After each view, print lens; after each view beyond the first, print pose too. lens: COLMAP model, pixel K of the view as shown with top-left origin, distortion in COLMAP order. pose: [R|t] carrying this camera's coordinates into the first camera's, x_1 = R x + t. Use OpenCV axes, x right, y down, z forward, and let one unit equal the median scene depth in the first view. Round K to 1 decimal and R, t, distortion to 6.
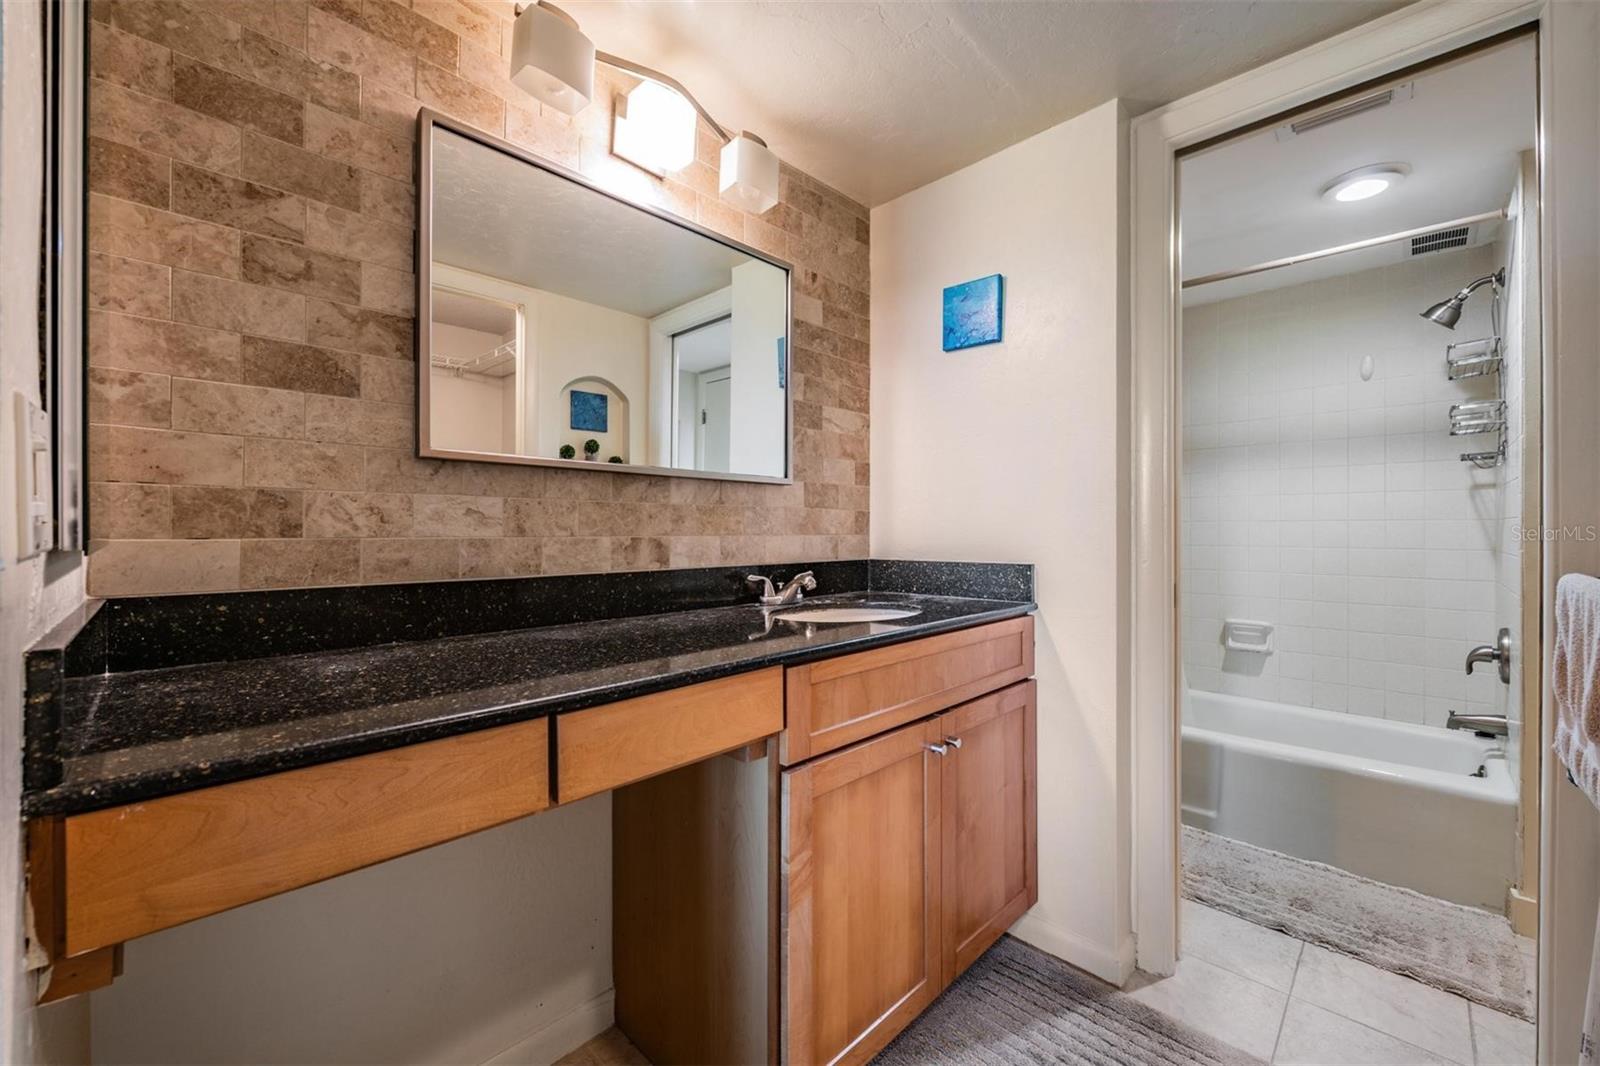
lens RADIAL K [[630.5, 0, 800.6], [0, 630.5, 523.4], [0, 0, 1]] dist [0.001875, -0.000068]
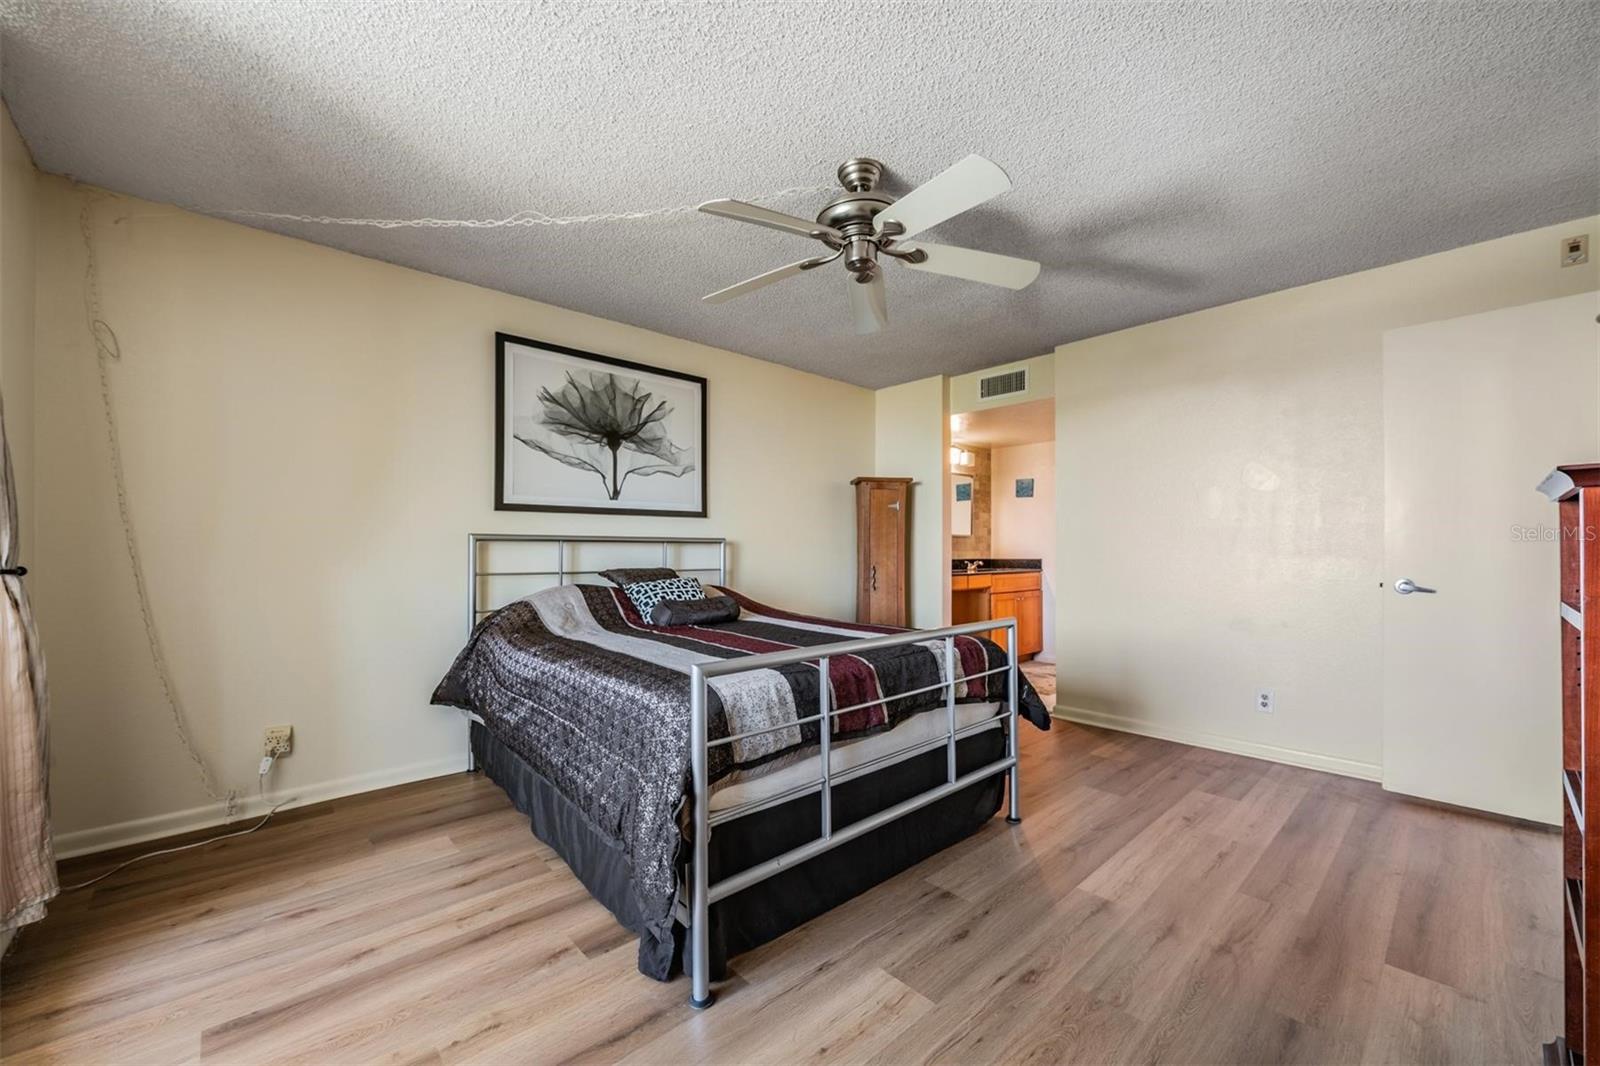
lens RADIAL K [[624.9, 0, 795.3], [0, 624.9, 534.9], [0, 0, 1]] dist [0.001643, 0.000006]
pose [[0.997995, 0.000659, -0.063283, -0.791182], [-0.001397, 0.999932, -0.011620, -0.030304], [0.063271, 0.011685, 0.997928, -2.587185]]
